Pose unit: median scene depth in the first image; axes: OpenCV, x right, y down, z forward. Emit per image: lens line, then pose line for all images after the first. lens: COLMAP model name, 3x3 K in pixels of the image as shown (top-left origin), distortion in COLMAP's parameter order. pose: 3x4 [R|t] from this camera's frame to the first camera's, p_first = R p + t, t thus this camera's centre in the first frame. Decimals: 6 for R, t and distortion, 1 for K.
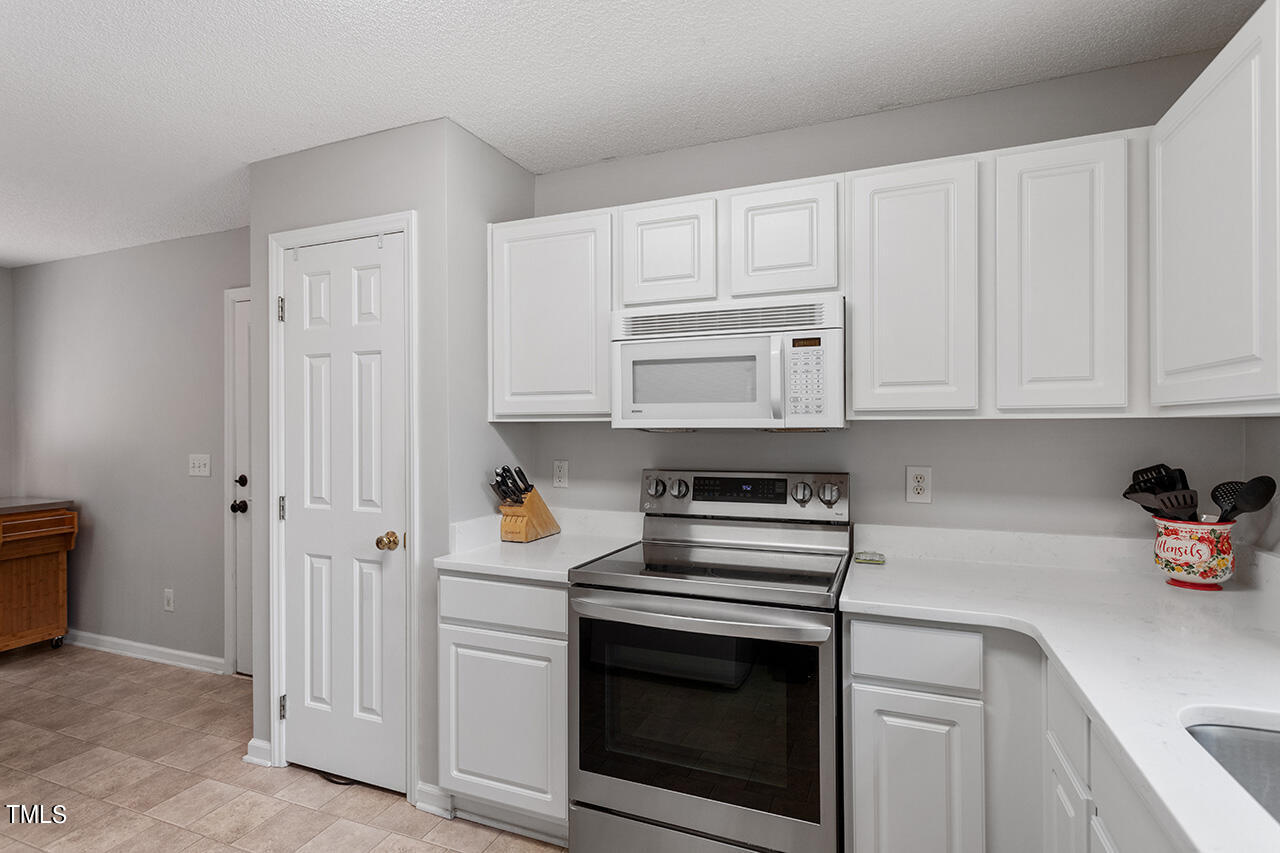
lens RADIAL K [[620.1, 0, 635.9], [0, 620.1, 423.1], [0, 0, 1]] dist [-0.000398, 0.001043]
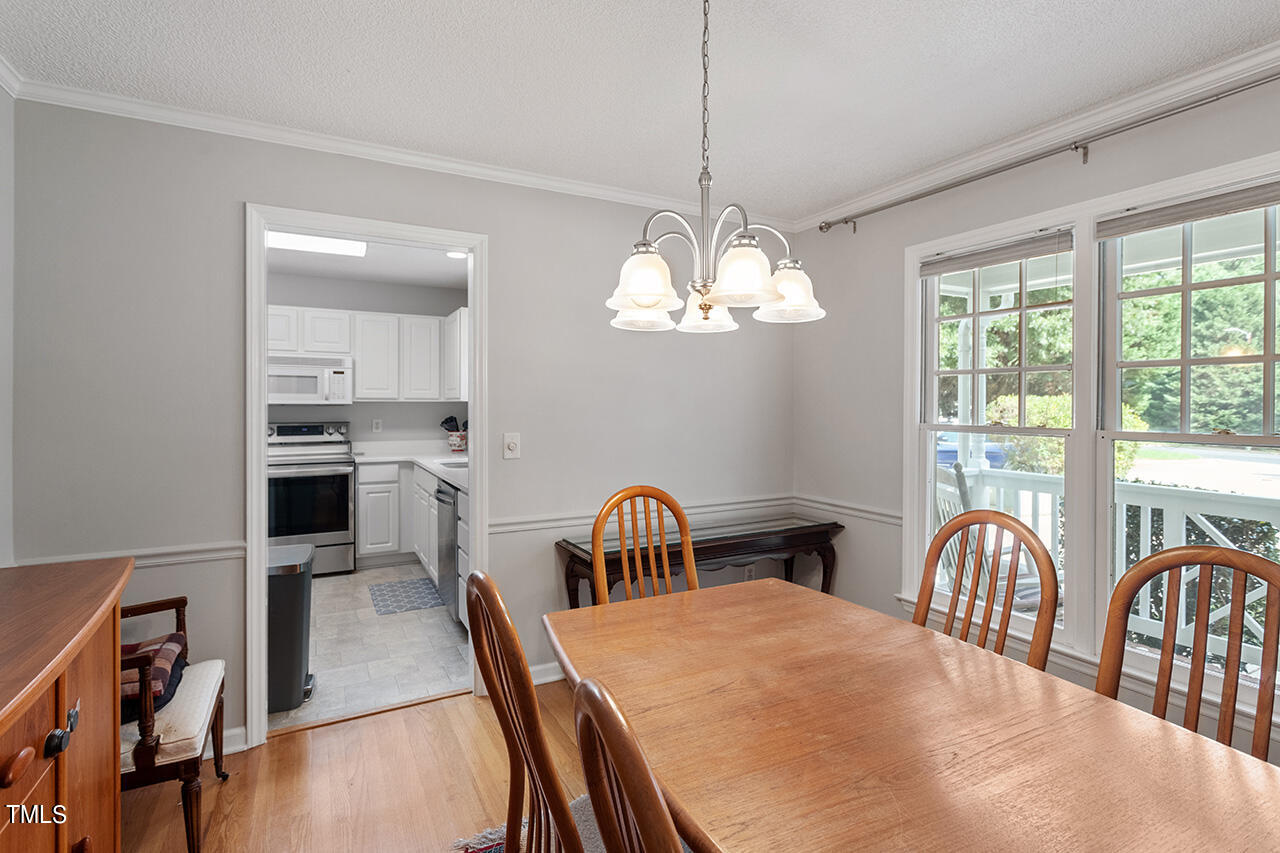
lens RADIAL K [[620.1, 0, 652.3], [0, 620.1, 404.1], [0, 0, 1]] dist [-0.000398, 0.001043]
pose [[0.629698, 0.007652, 0.776803, -0.874892], [-0.006635, 0.999968, -0.004471, 0.009900], [-0.776812, -0.002338, 0.629728, -1.608536]]
